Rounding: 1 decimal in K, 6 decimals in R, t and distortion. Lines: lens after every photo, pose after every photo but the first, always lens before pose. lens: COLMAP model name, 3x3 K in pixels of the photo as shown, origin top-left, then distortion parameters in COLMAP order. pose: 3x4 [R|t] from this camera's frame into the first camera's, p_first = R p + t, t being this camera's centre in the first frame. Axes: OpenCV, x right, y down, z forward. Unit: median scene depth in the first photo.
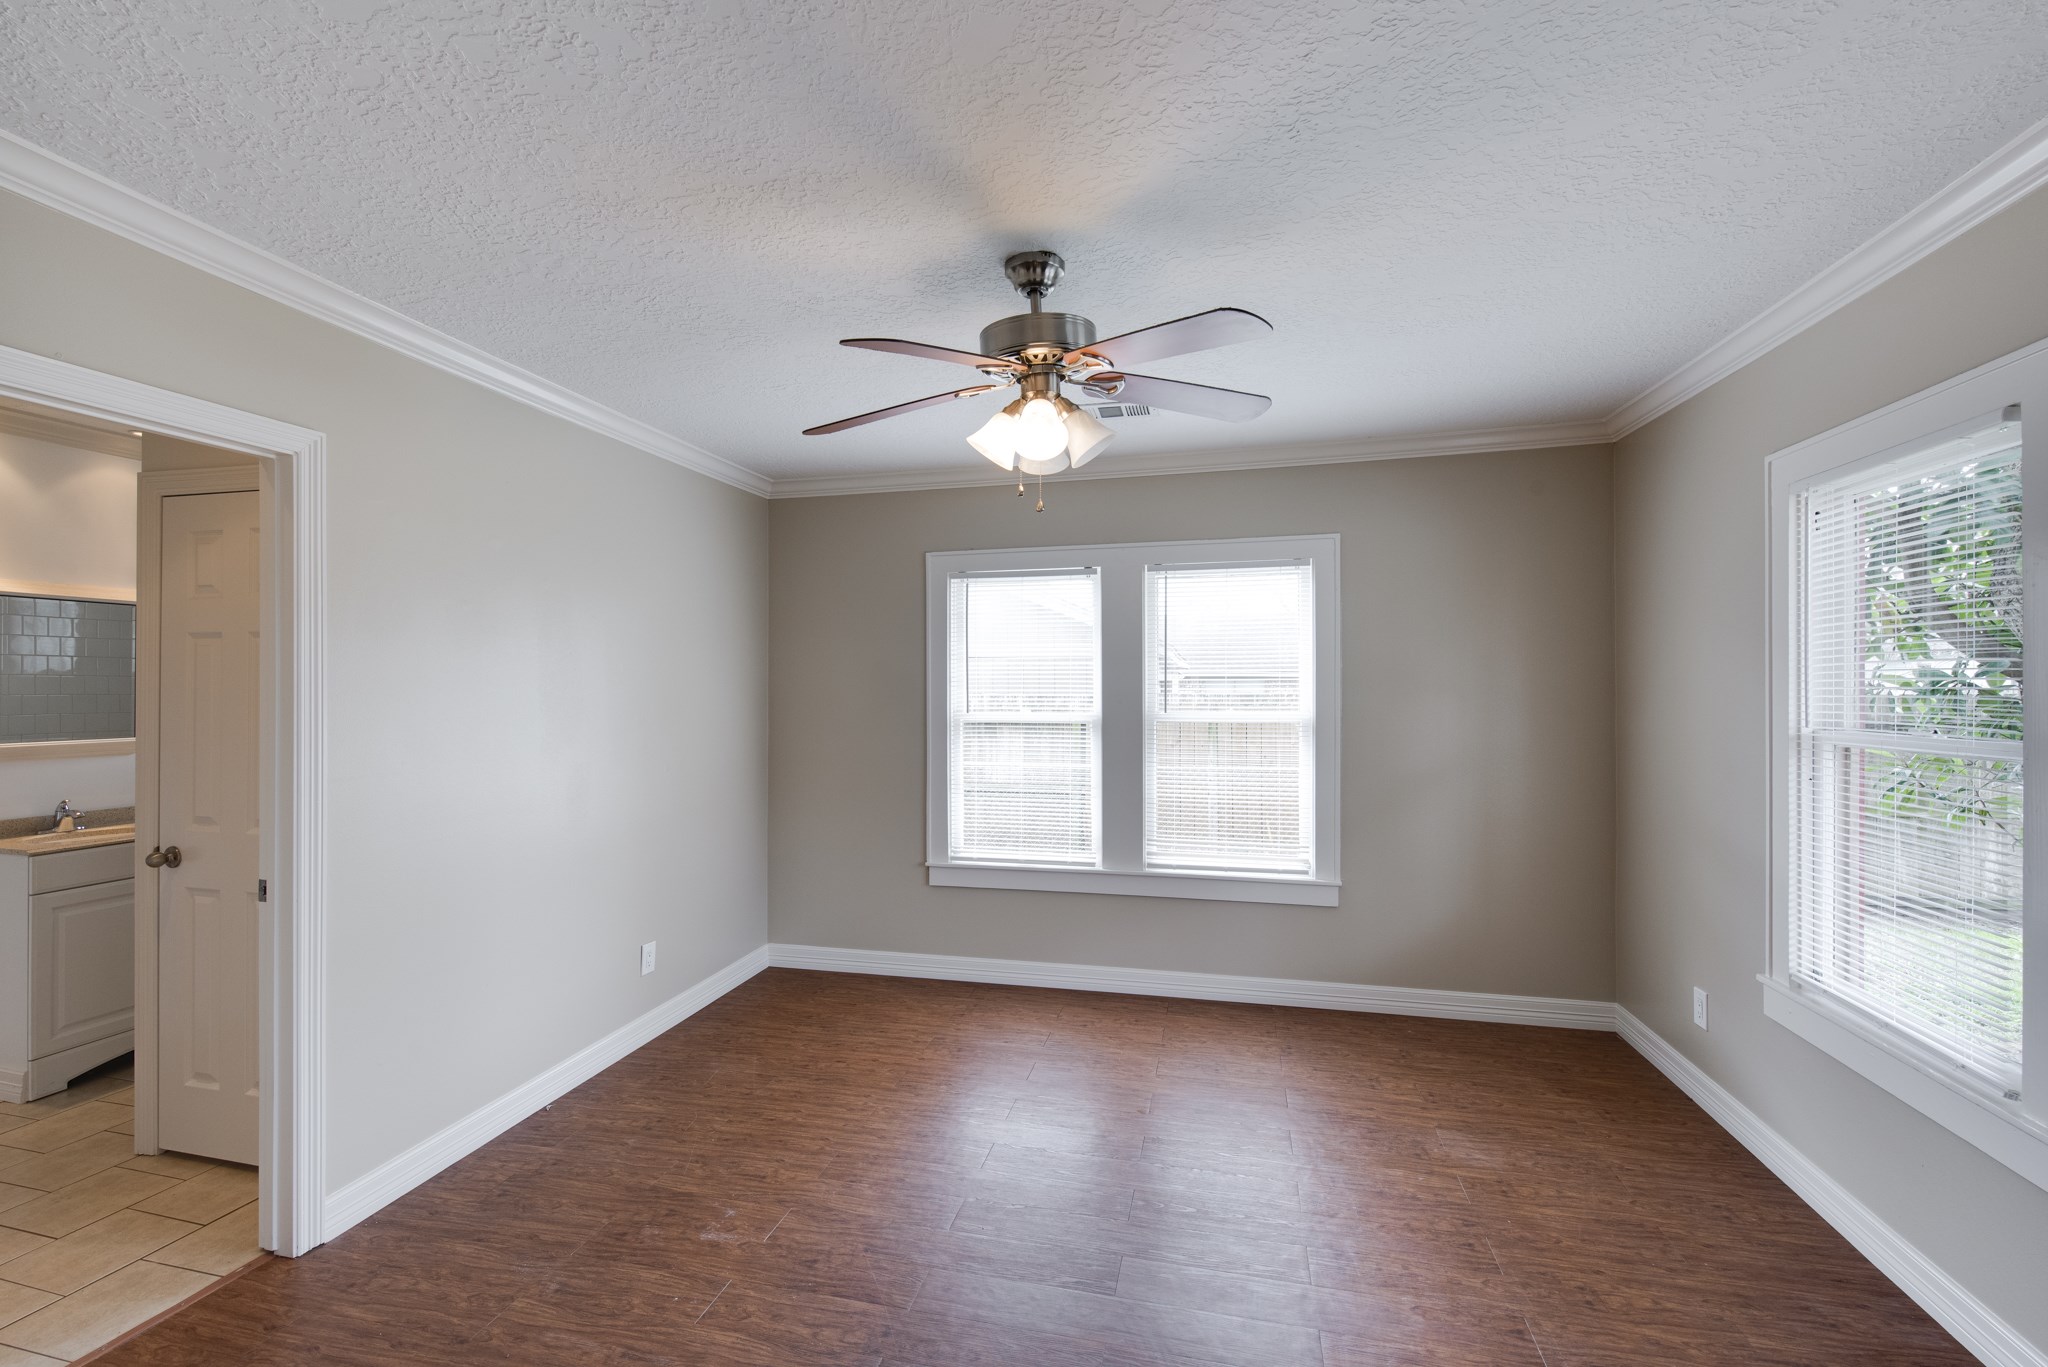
lens RADIAL K [[889.6, 0, 1024.0], [0, 889.6, 683.5], [0, 0, 1]] dist [0.001414, -0.000333]
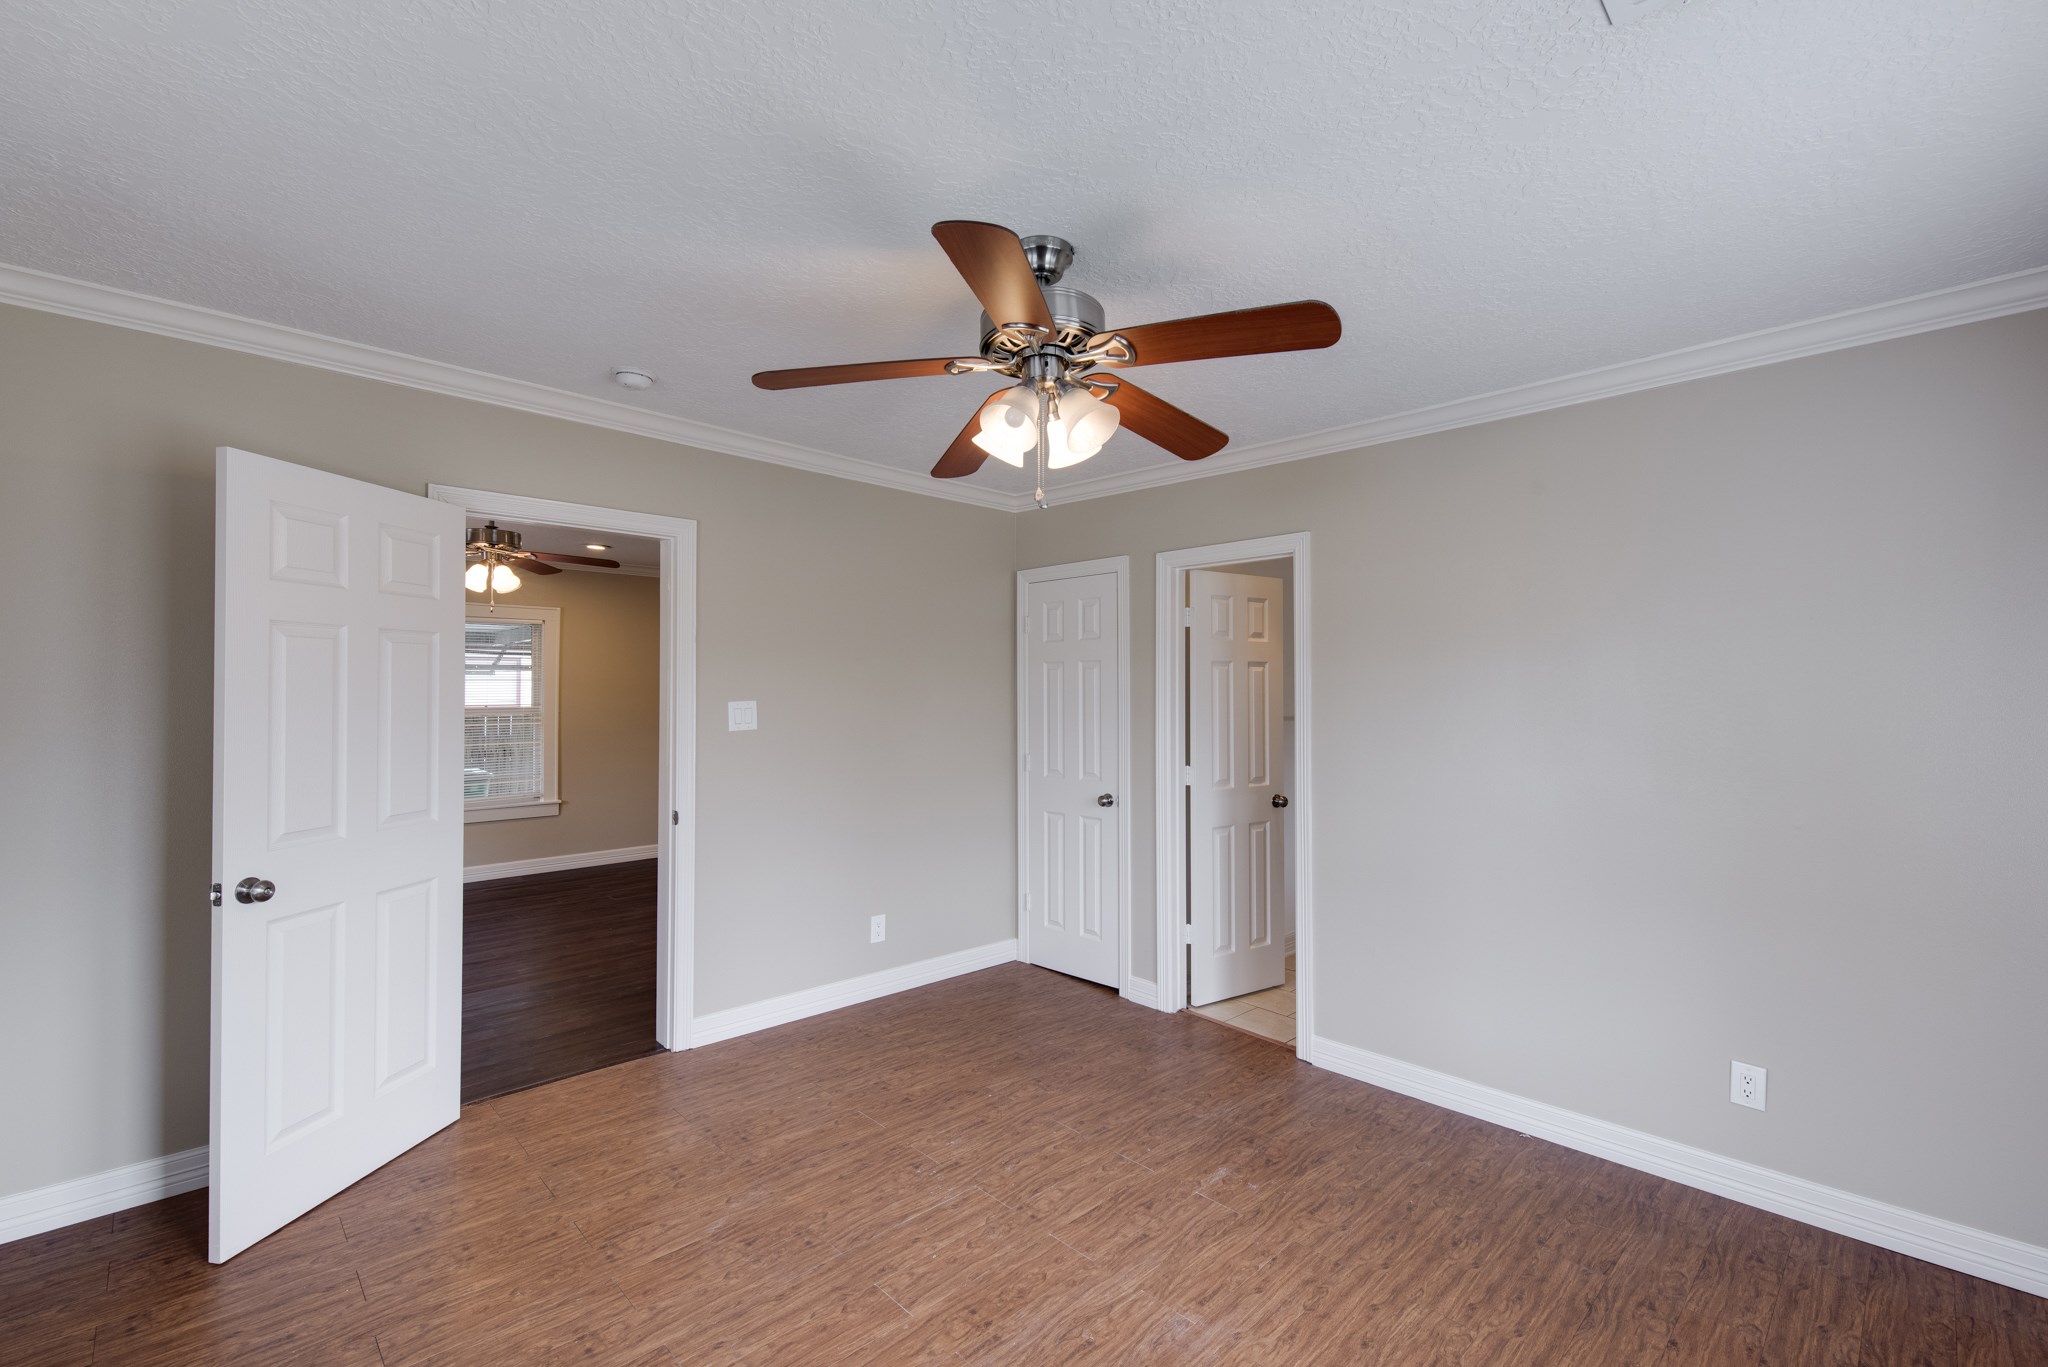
lens RADIAL K [[889.6, 0, 1024.0], [0, 889.6, 683.5], [0, 0, 1]] dist [0.001414, -0.000333]
pose [[-0.542032, -0.012372, -0.840267, 0.539044], [-0.001126, 0.999901, -0.013996, -0.002934], [0.840357, -0.006640, -0.541993, 0.983932]]
